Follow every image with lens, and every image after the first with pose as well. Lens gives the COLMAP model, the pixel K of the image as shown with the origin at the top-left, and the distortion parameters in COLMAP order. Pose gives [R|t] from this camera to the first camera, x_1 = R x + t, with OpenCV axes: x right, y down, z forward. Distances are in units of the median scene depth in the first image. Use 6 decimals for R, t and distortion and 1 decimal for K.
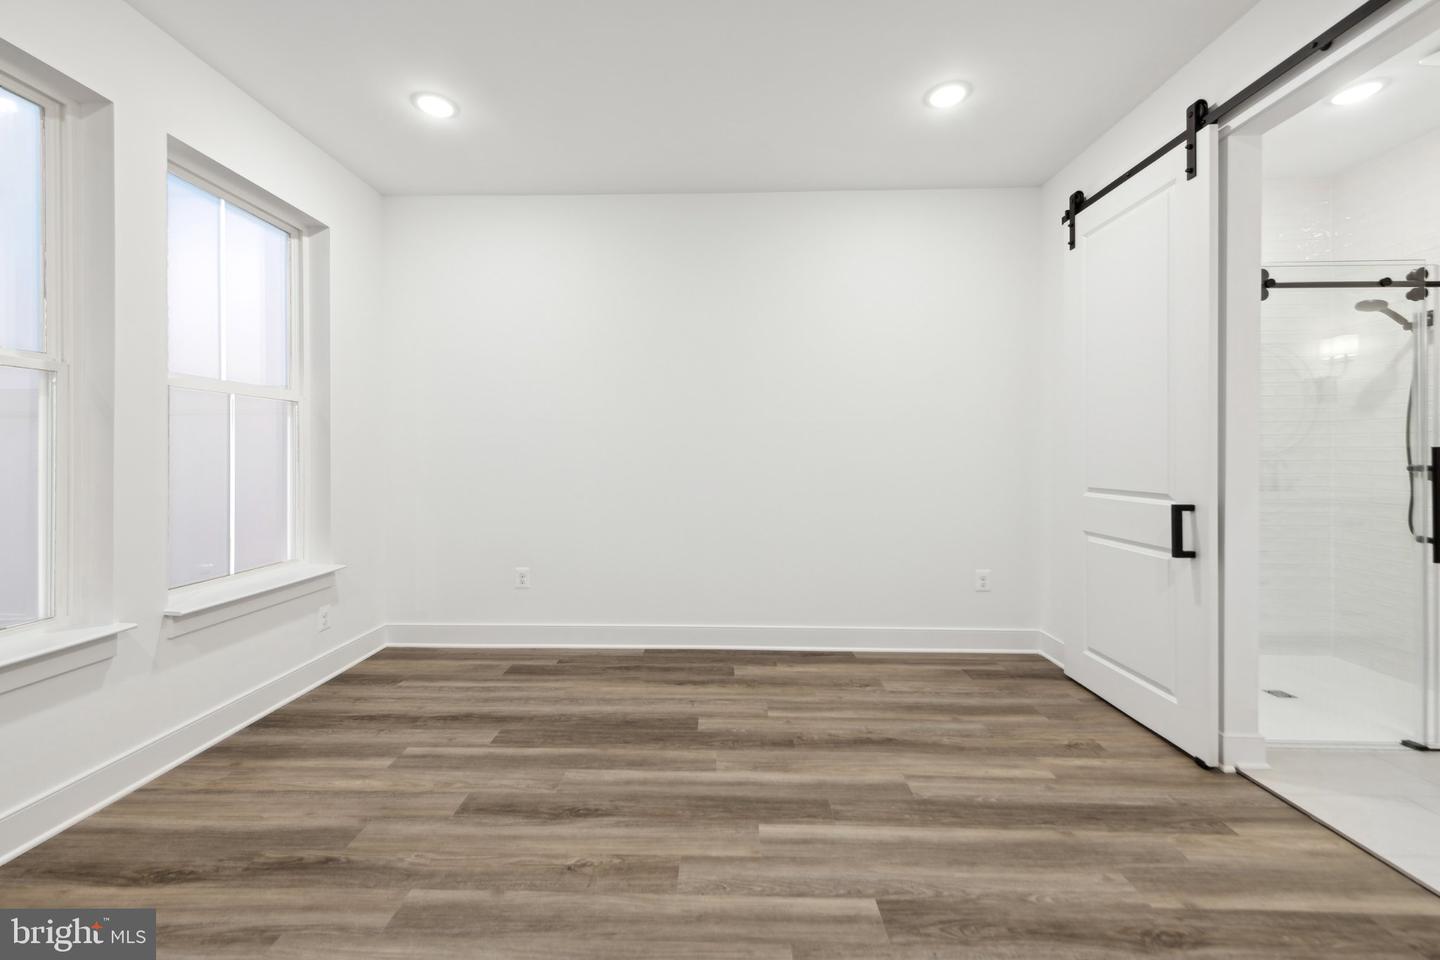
lens RADIAL K [[560.8, 0, 709.3], [0, 560.8, 457.9], [0, 0, 1]] dist [0.013030, -0.003891]
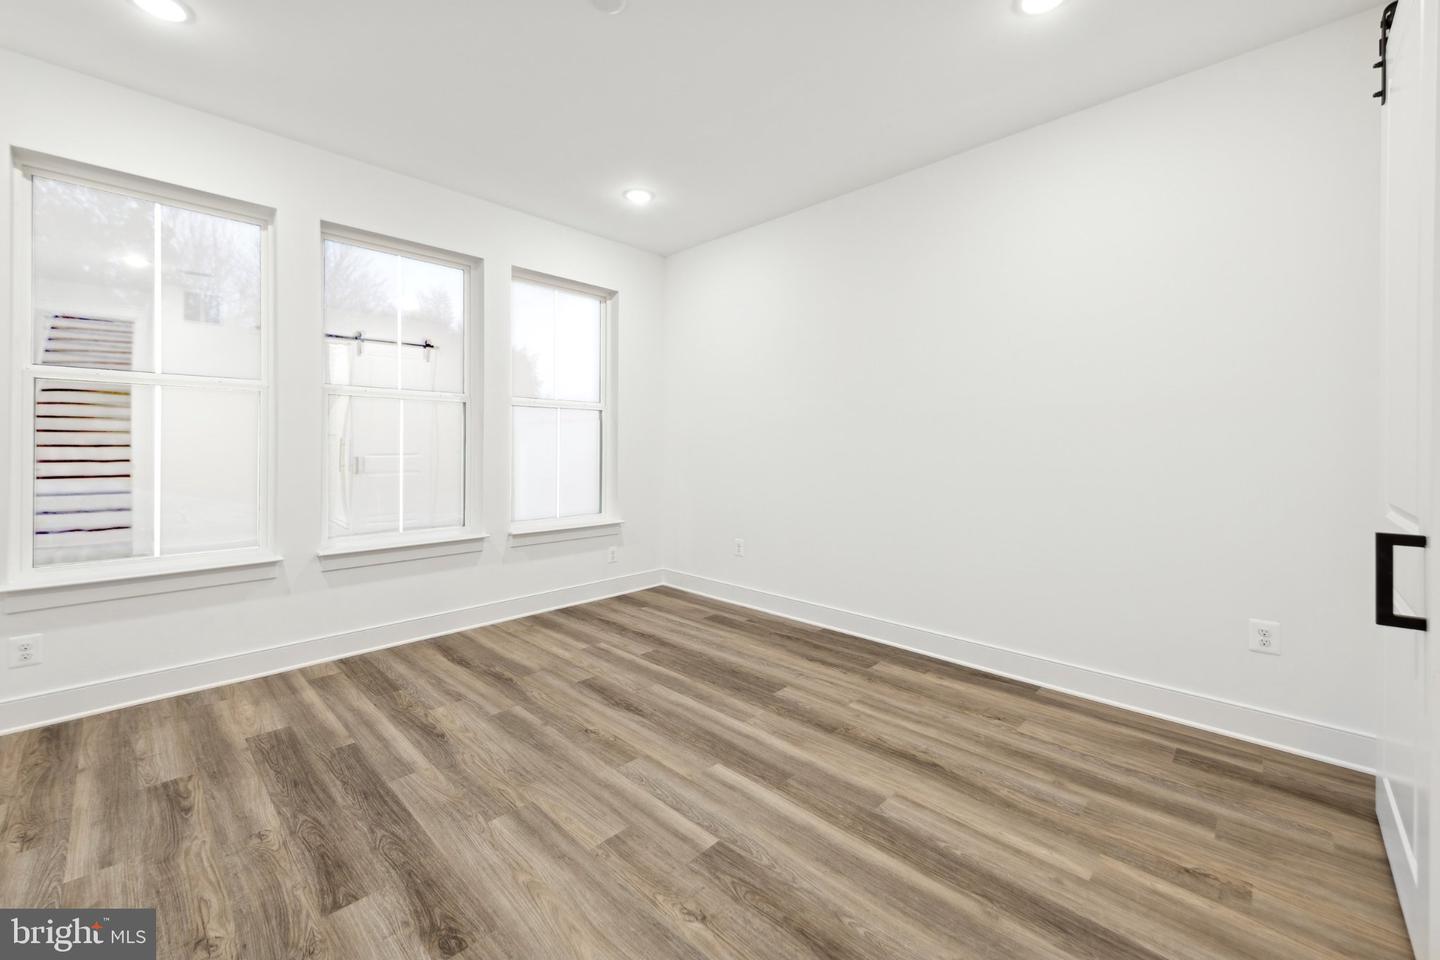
lens RADIAL K [[560.8, 0, 714.1], [0, 560.8, 448.8], [0, 0, 1]] dist [0.013030, -0.003891]
pose [[0.742142, 0.006268, -0.670213, 0.709659], [-0.007811, 0.999969, 0.000703, 0.001516], [0.670197, 0.004714, 0.742168, 0.108308]]
